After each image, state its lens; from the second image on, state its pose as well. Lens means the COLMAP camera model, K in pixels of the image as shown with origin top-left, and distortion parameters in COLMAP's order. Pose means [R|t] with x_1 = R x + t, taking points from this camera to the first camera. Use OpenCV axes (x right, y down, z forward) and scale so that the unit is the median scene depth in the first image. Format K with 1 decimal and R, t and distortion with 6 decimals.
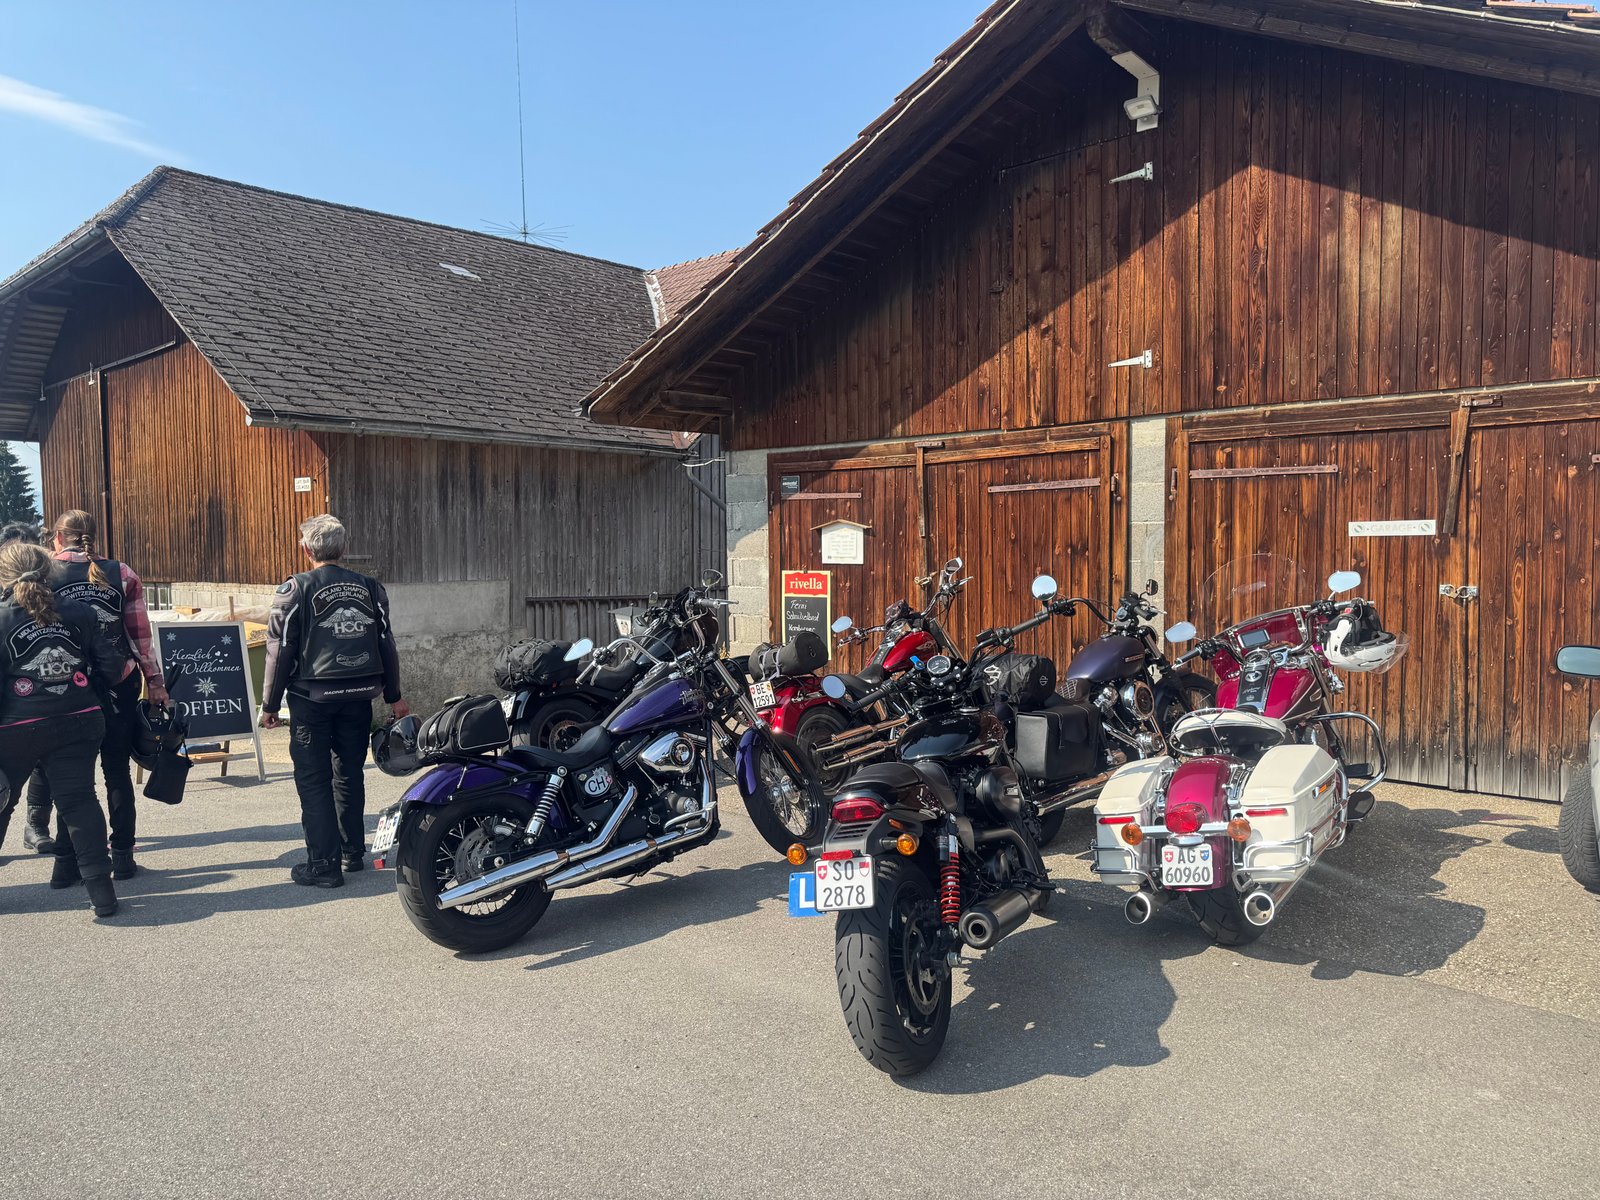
lens RADIAL K [[1102.6, 0, 805.7], [0, 1102.6, 607.1], [0, 0, 1]] dist [-0.004705, -0.002705]
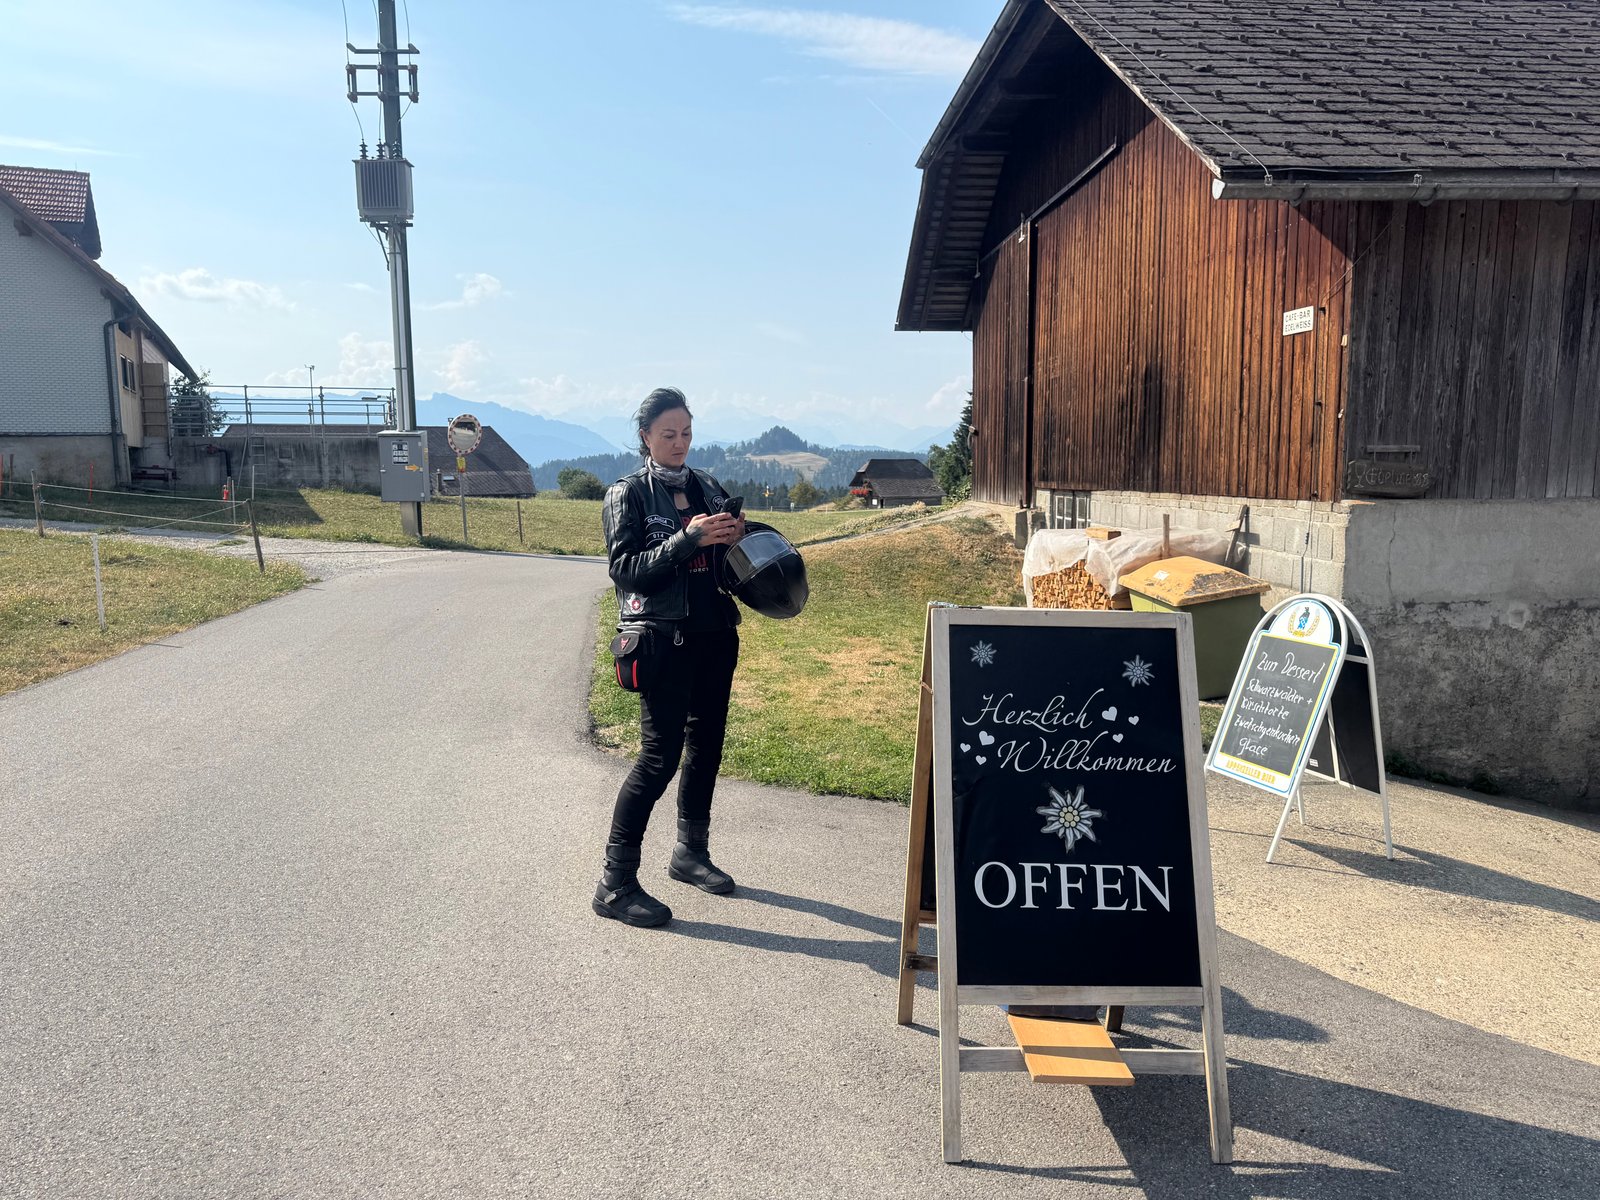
lens RADIAL K [[1102.6, 0, 799.6], [0, 1102.6, 605.0], [0, 0, 1]] dist [-0.004705, -0.002705]
pose [[0.693925, 0.089571, -0.714454, -0.210987], [-0.034845, 0.995248, 0.090929, -0.008311], [0.719203, -0.038203, 0.693749, 0.406149]]
